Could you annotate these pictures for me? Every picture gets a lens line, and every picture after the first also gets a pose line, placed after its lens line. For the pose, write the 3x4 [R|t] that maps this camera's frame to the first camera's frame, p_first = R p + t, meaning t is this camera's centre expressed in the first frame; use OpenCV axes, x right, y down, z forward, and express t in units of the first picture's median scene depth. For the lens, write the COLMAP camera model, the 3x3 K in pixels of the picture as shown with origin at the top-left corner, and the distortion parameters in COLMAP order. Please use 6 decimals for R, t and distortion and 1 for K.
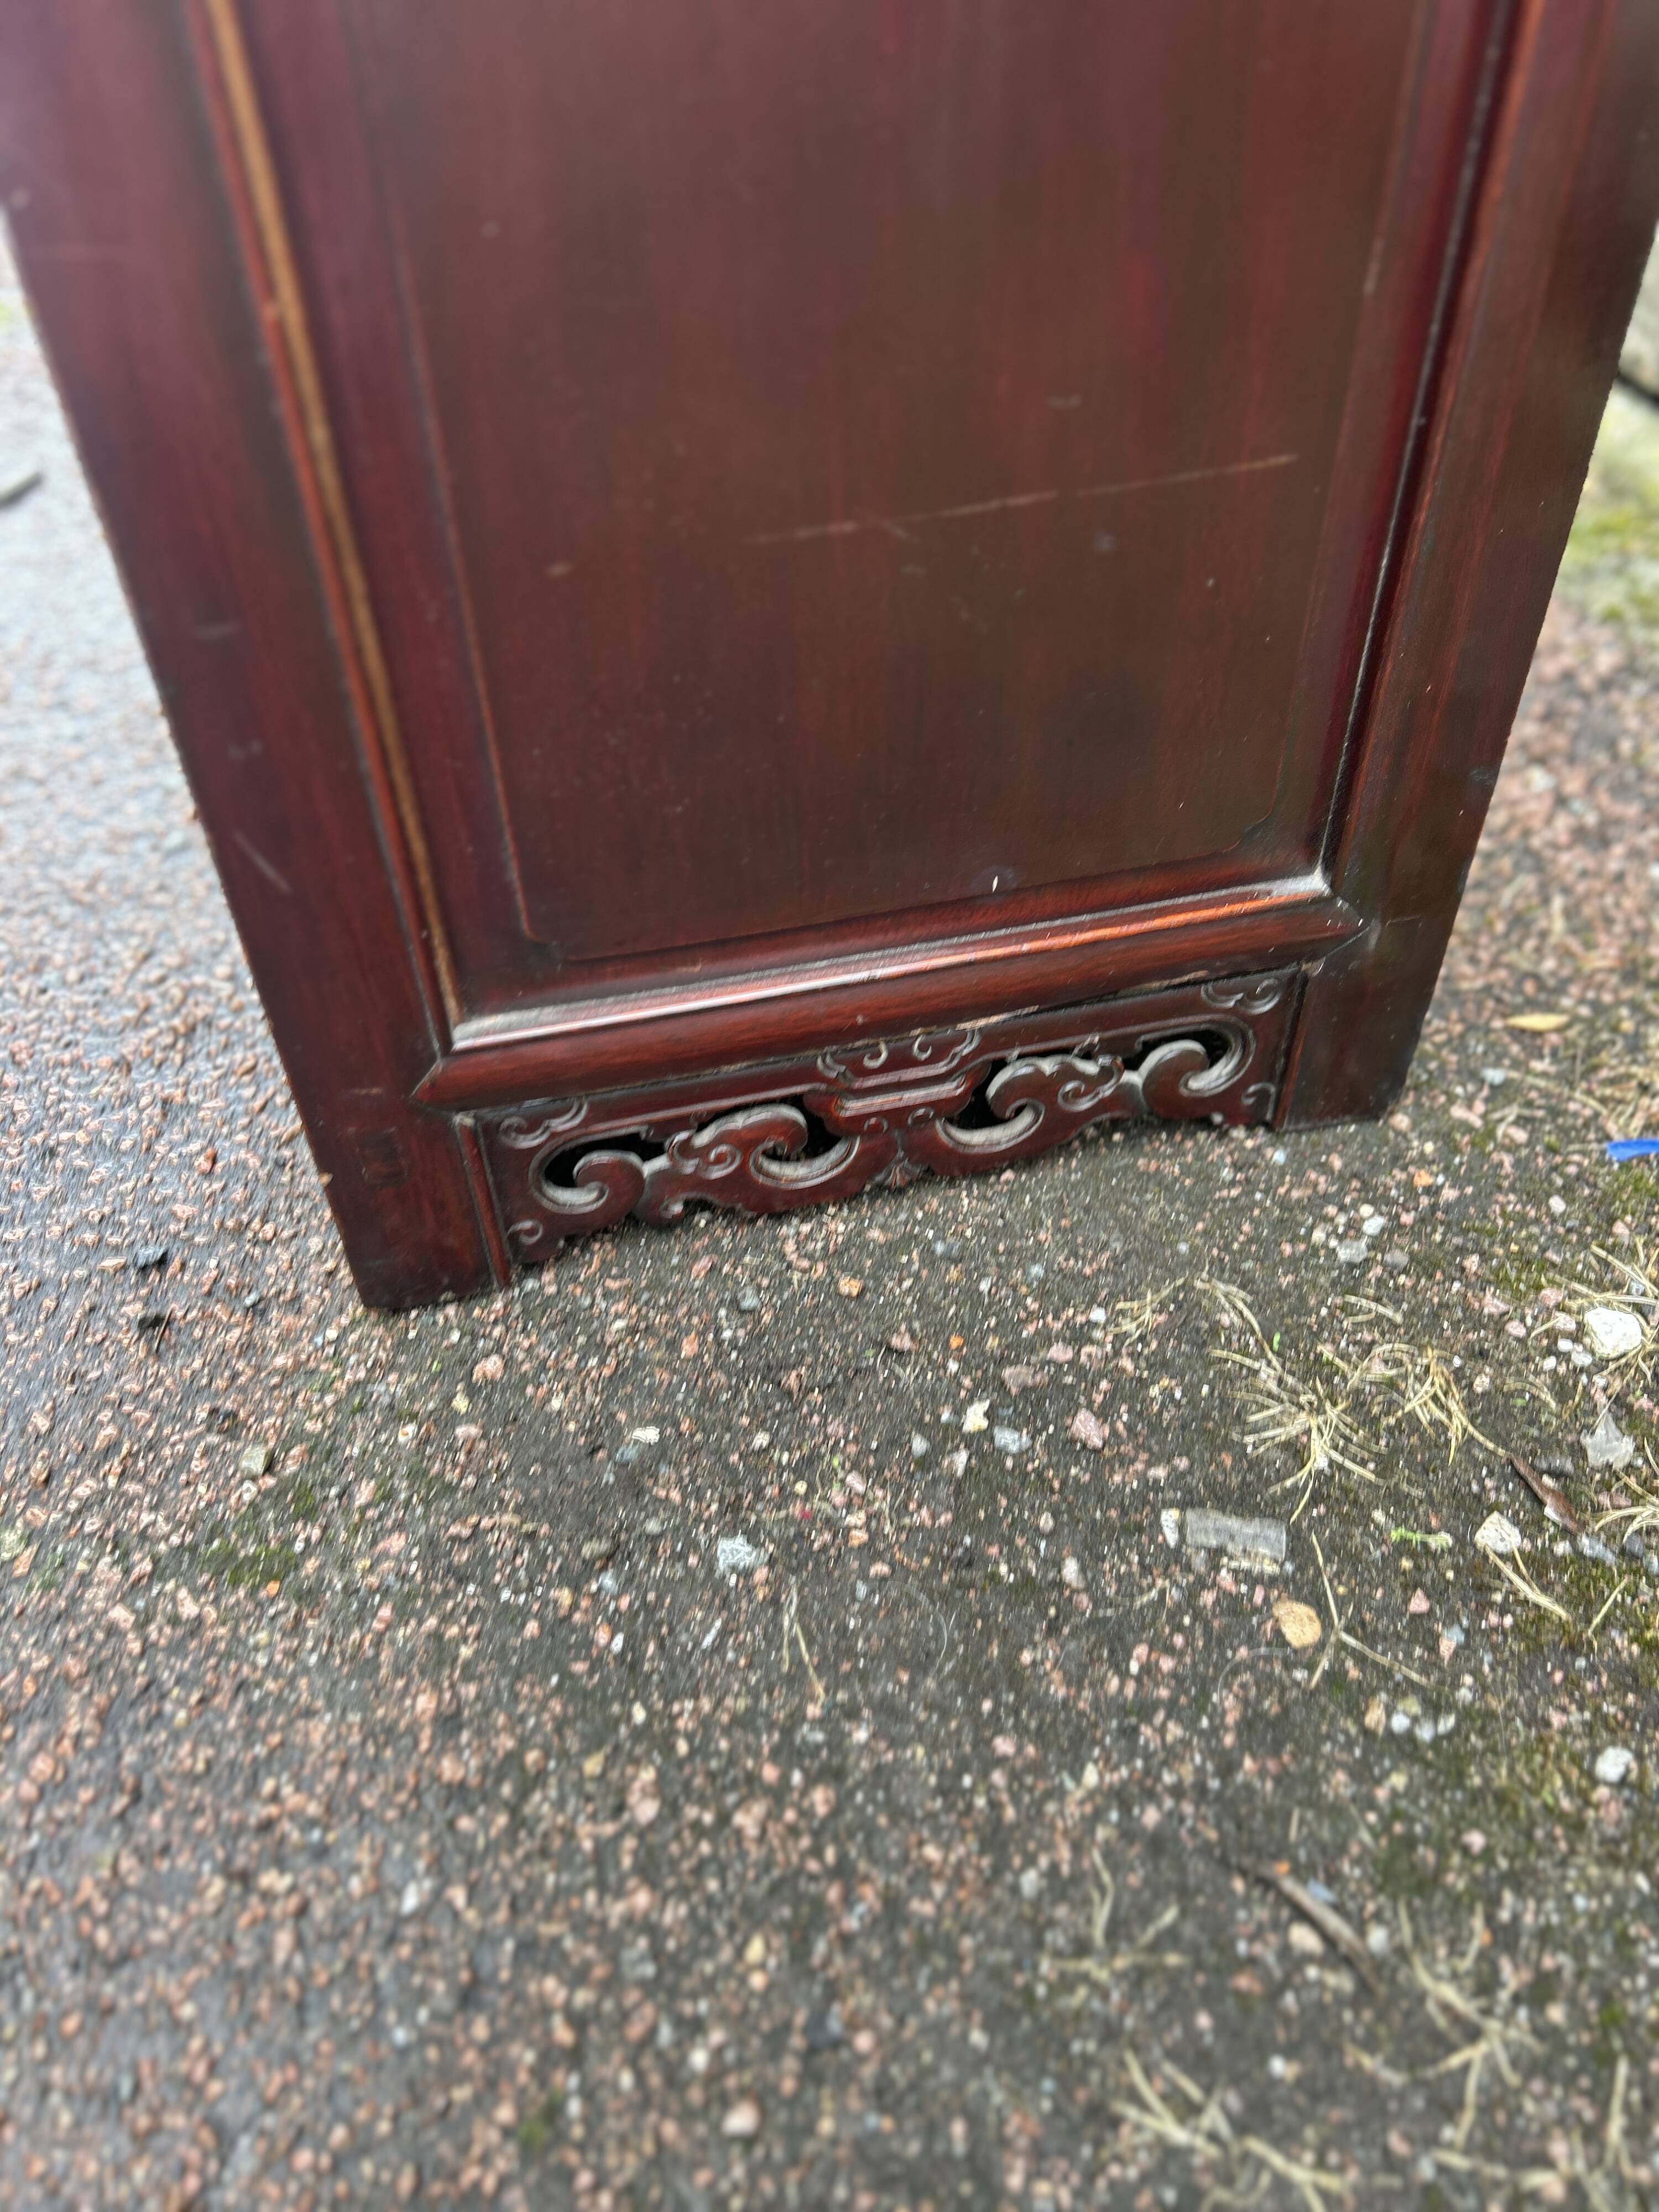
lens RADIAL K [[1678.2, 0, 788.2], [0, 1678.2, 1118.9], [0, 0, 1]] dist [0.039169, -0.044772]
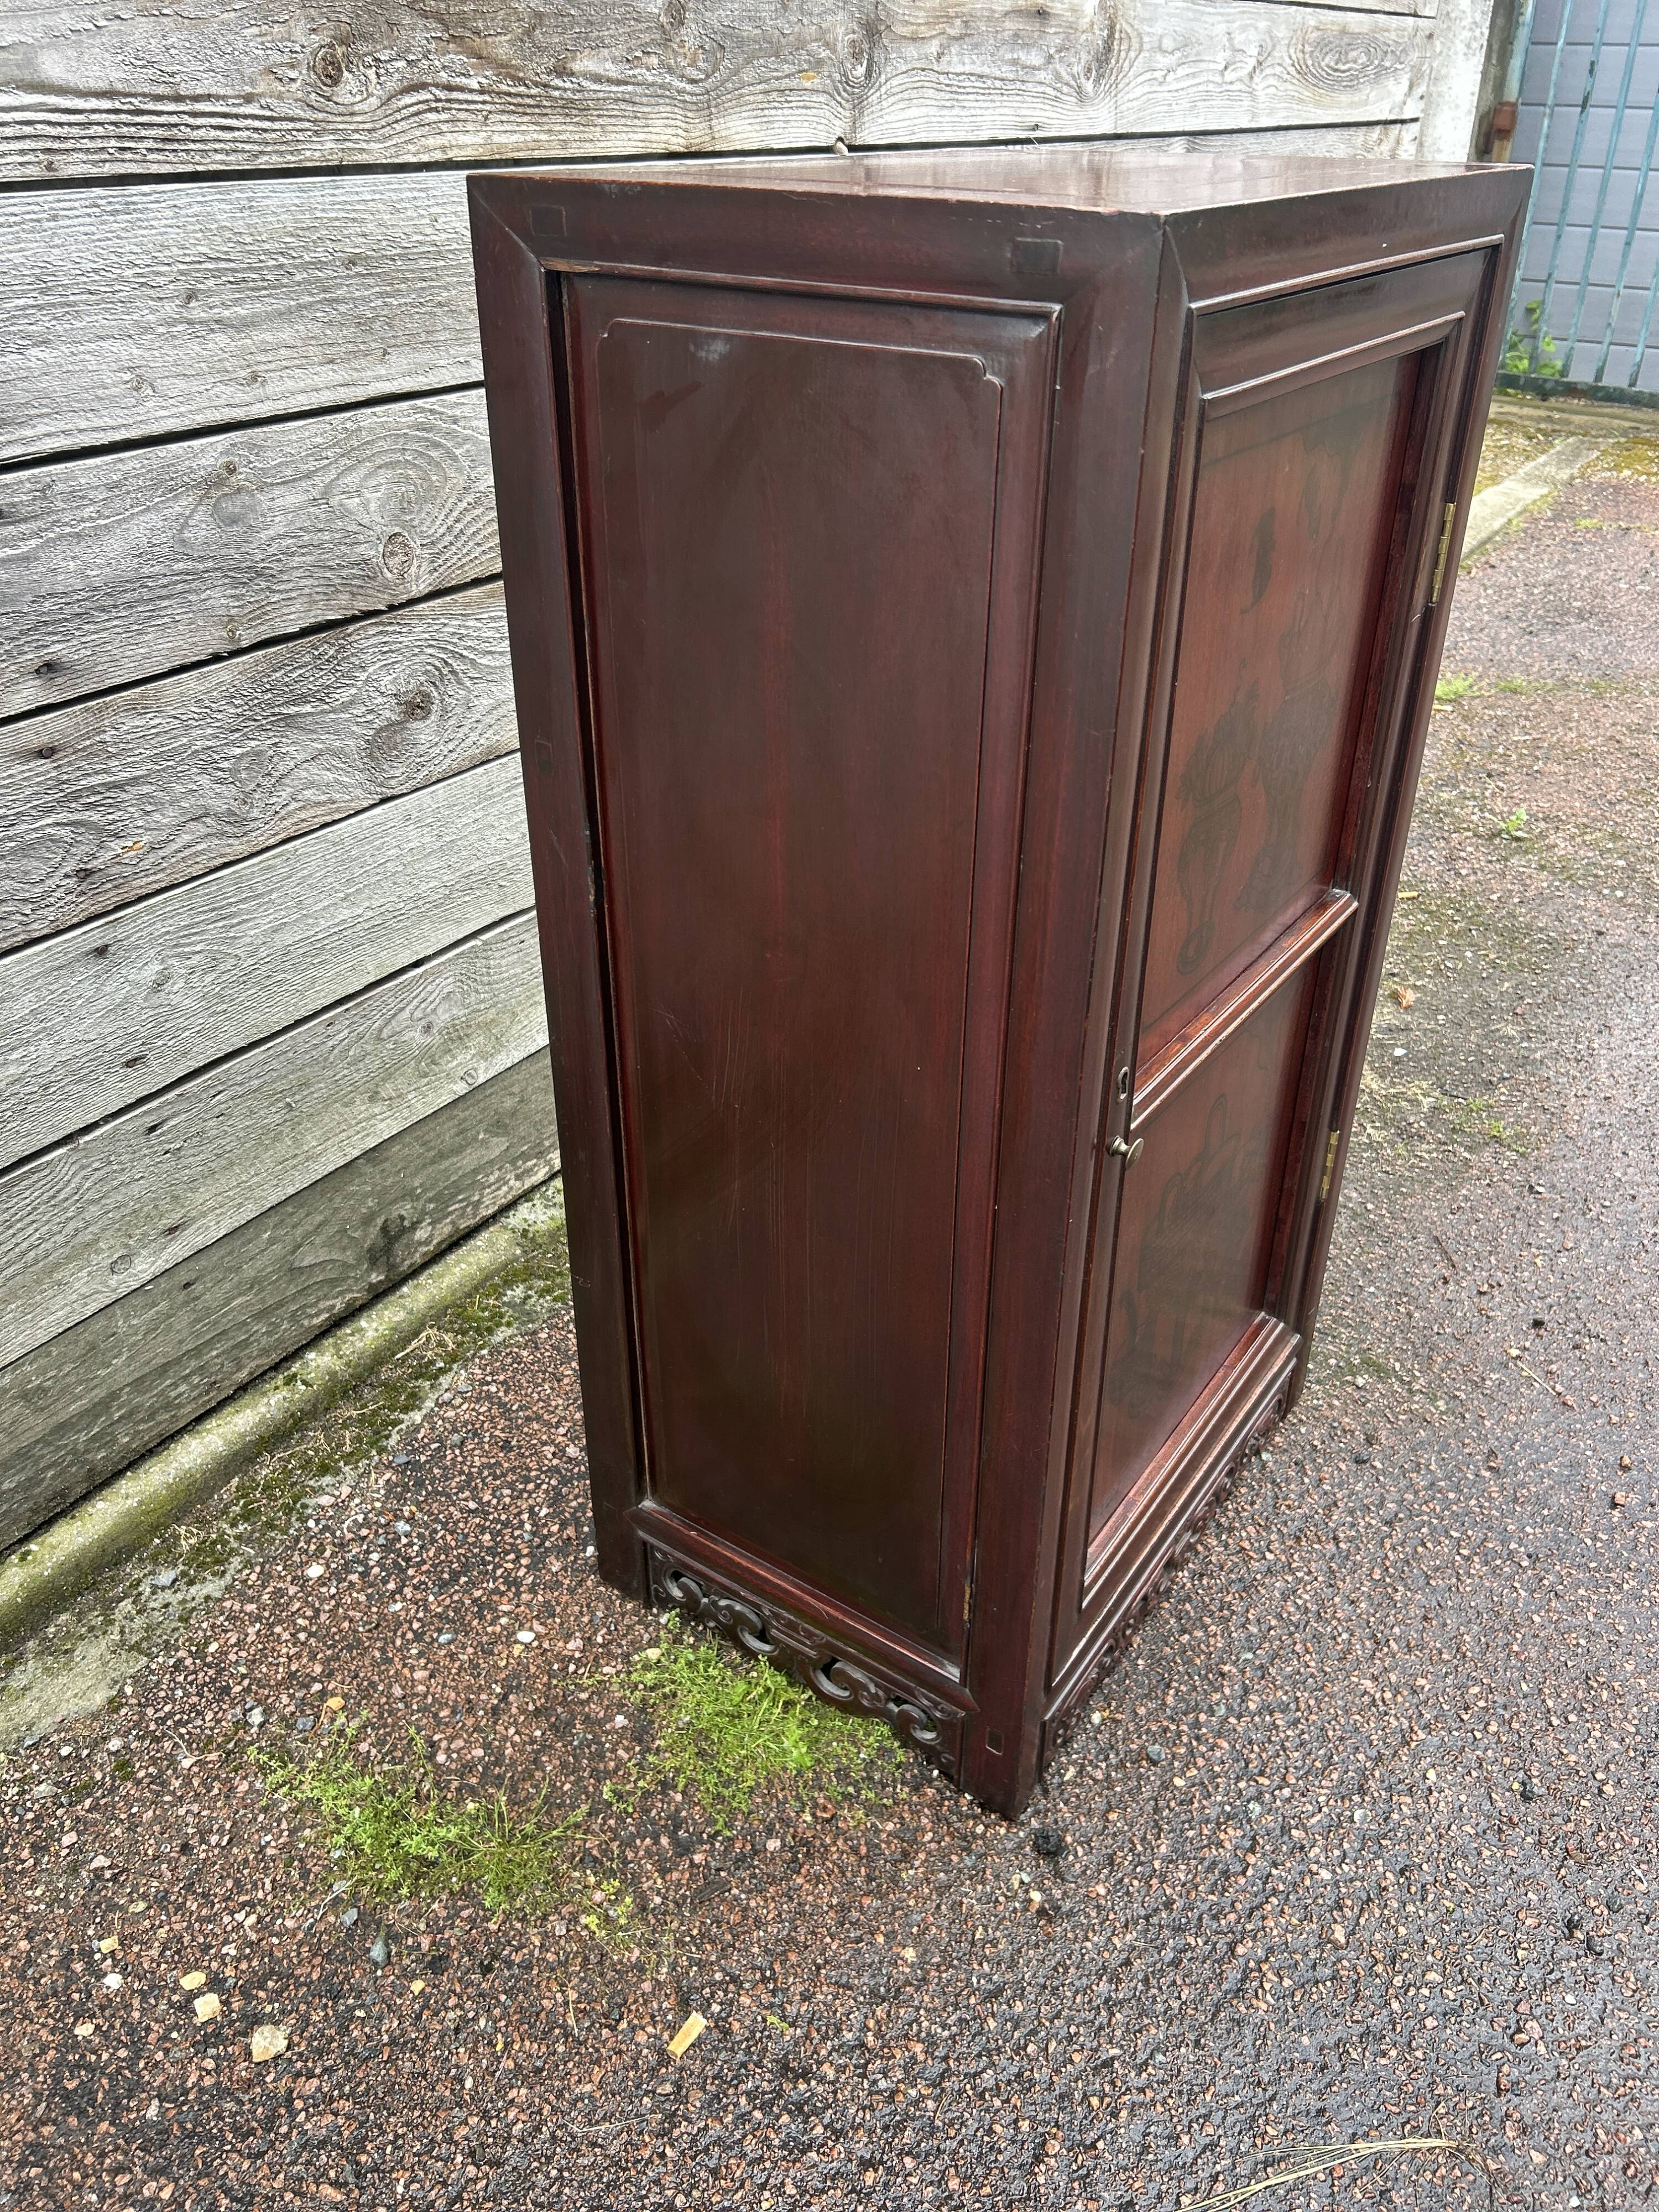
lens RADIAL K [[1678.2, 0, 856.2], [0, 1678.2, 1073.2], [0, 0, 1]] dist [0.039169, -0.044772]
pose [[-0.688167, -0.345225, 0.638158, -1.466827], [0.511743, 0.392561, 0.764209, -2.826647], [-0.514340, 0.852476, -0.093481, 1.327397]]
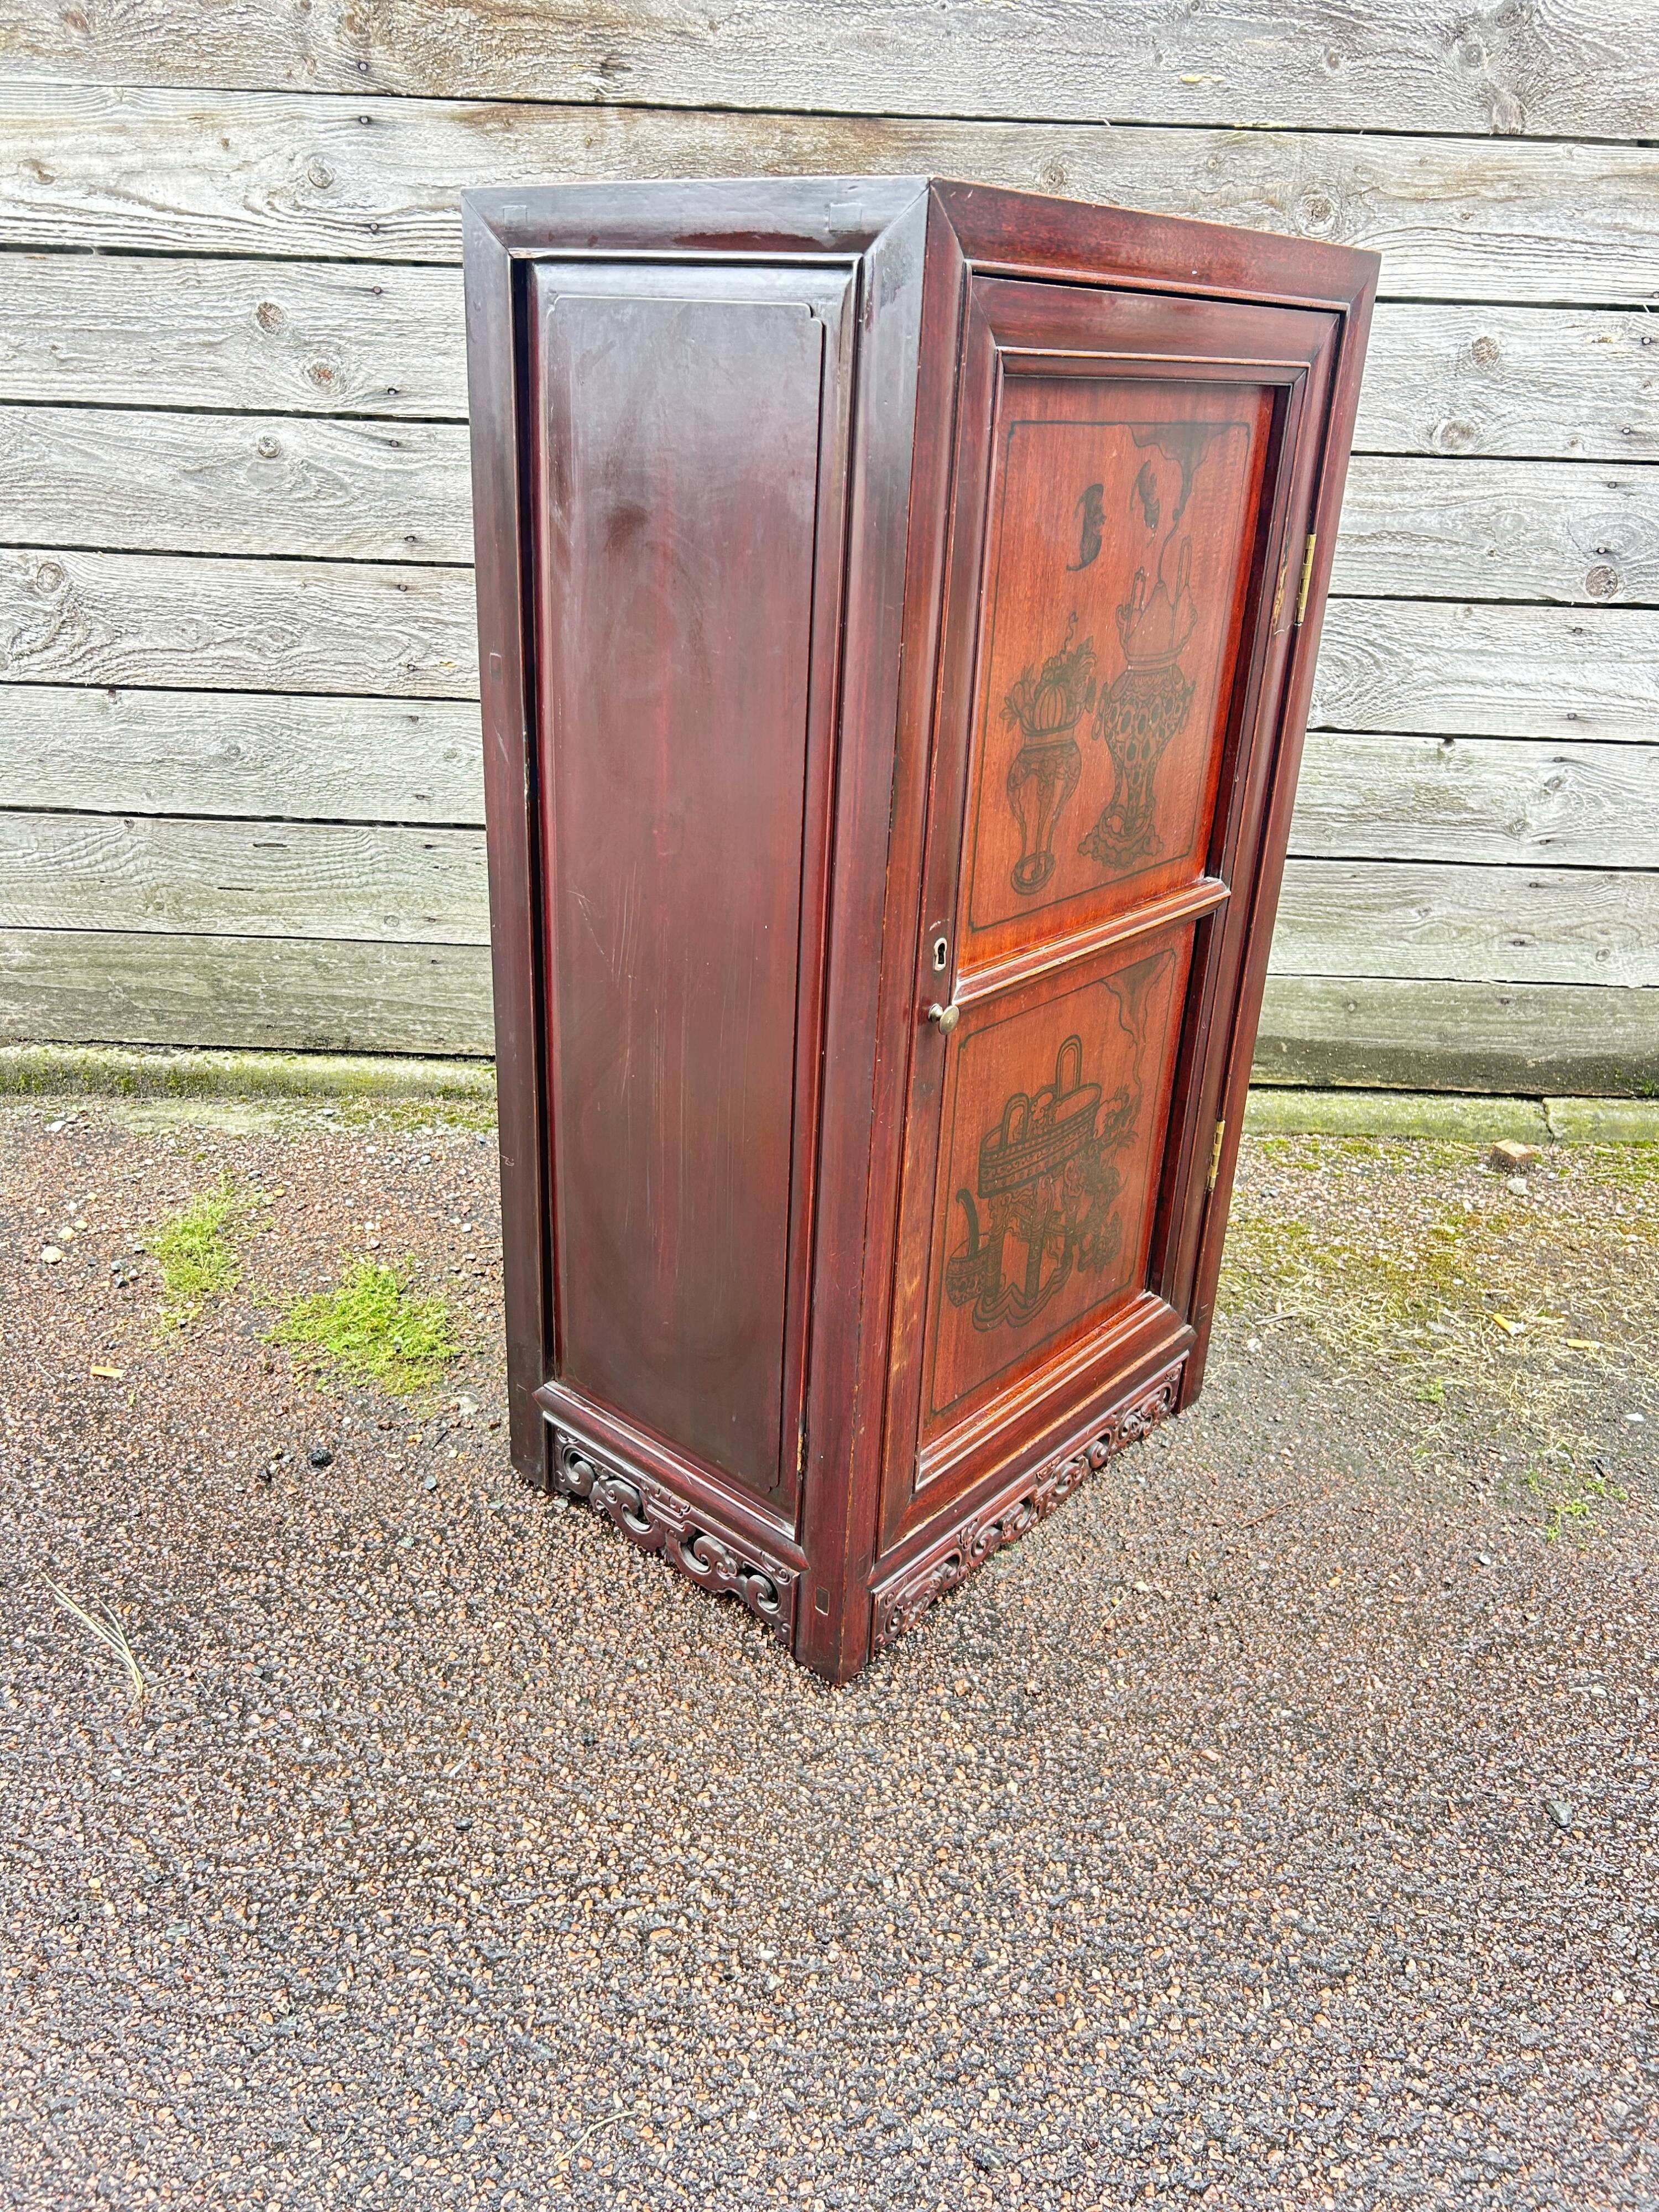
lens RADIAL K [[1678.2, 0, 830.6], [0, 1678.2, 1088.7], [0, 0, 1]] dist [0.039169, -0.044772]
pose [[0.244940, -0.353187, 0.902919, -2.751497], [0.639508, 0.758826, 0.123340, -0.839289], [-0.728721, 0.547213, 0.411733, -0.336412]]
